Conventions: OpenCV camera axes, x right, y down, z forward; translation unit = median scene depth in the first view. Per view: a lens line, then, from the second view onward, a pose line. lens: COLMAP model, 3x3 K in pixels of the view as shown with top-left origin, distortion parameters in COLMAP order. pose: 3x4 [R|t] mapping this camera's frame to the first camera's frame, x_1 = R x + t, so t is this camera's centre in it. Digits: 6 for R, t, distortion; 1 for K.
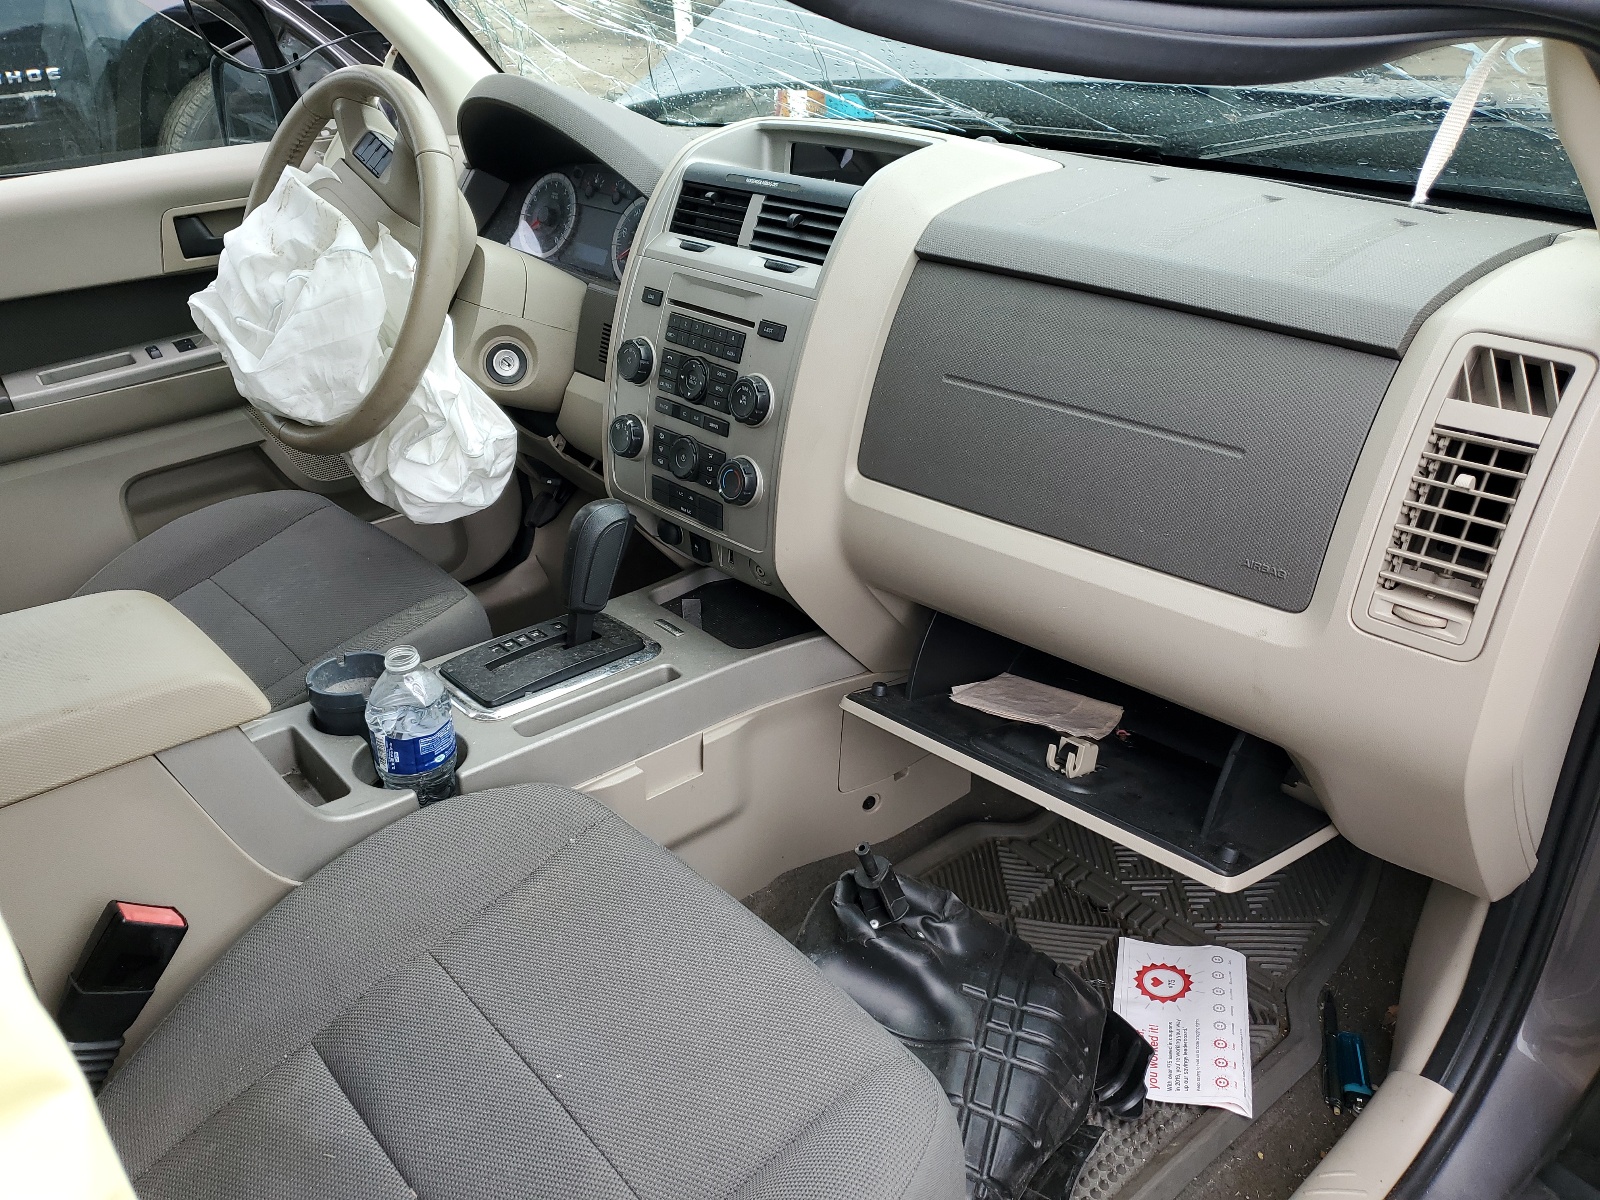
lens RADIAL K [[1243.0, 0, 797.8], [0, 1243.0, 606.8], [0, 0, 1]] dist [0.026816, -0.011673]
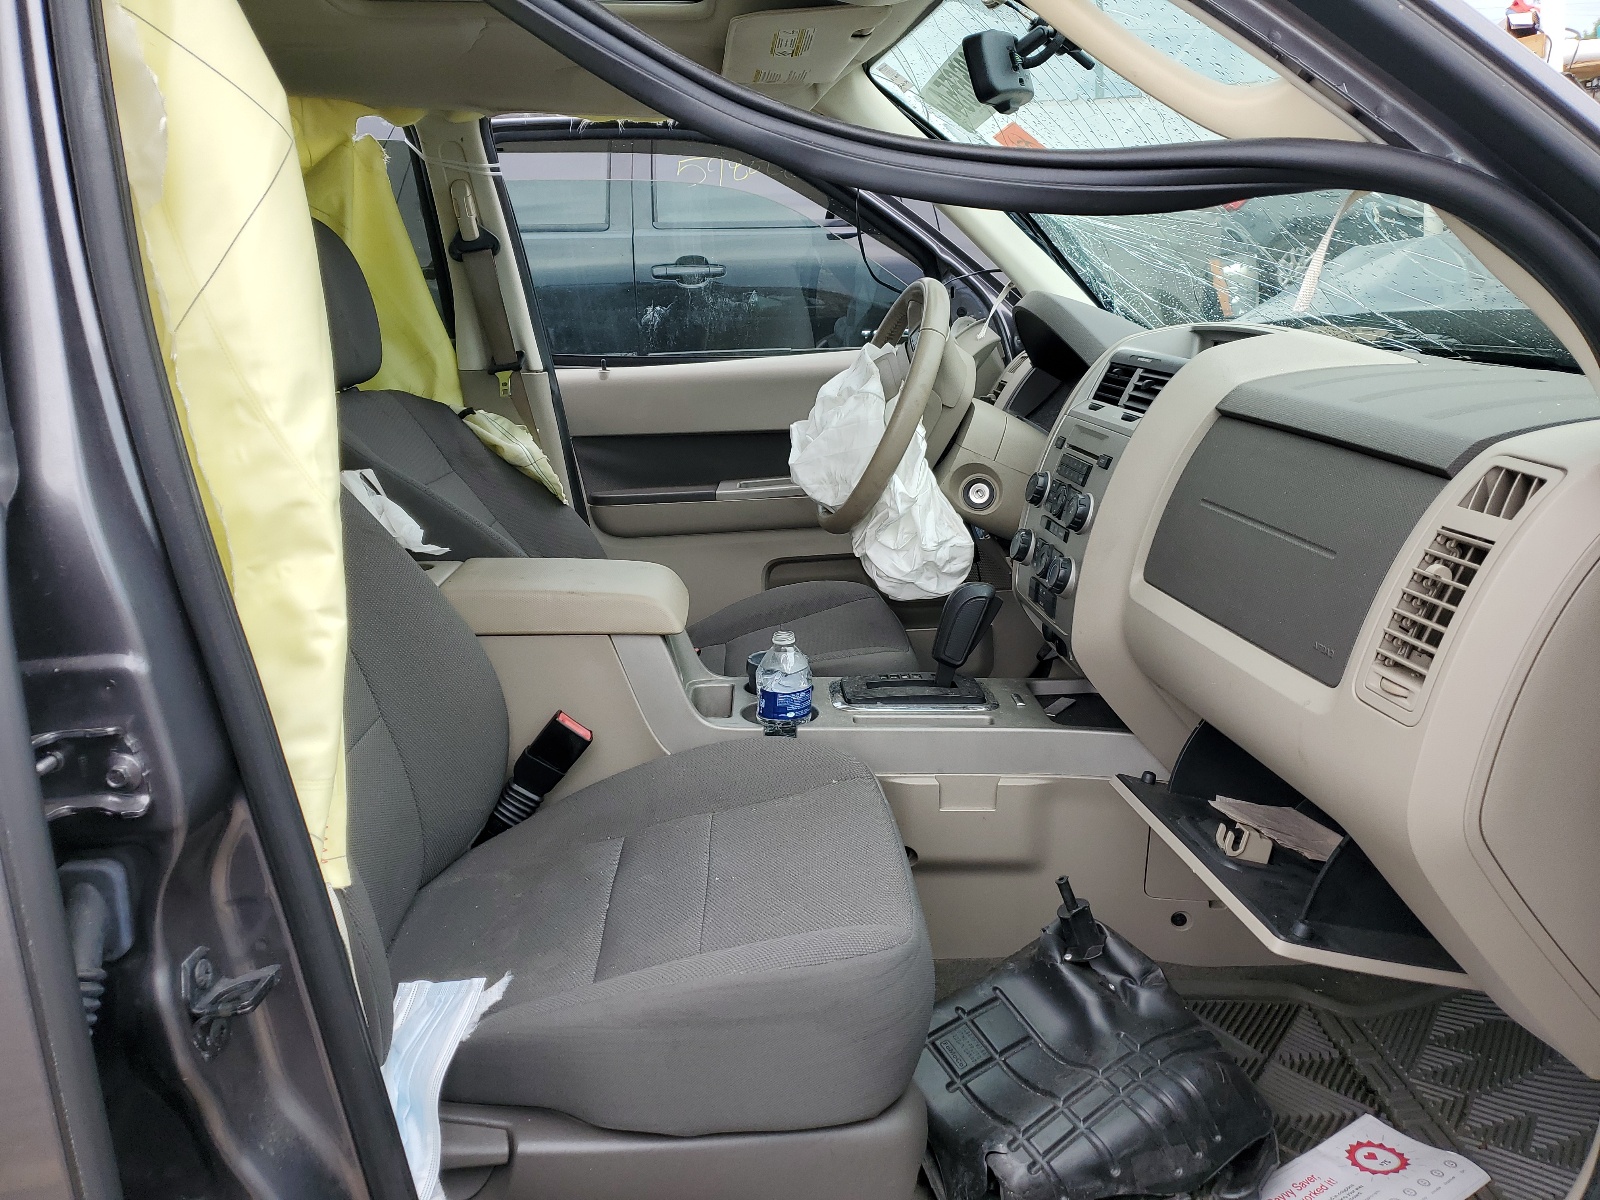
lens RADIAL K [[1243.0, 0, 803.1], [0, 1243.0, 596.8], [0, 0, 1]] dist [0.026816, -0.011673]
pose [[0.790946, 0.159828, -0.590643, 0.496933], [-0.285609, 0.950111, -0.125368, 0.152736], [0.541139, 0.267852, 0.797135, -0.143260]]
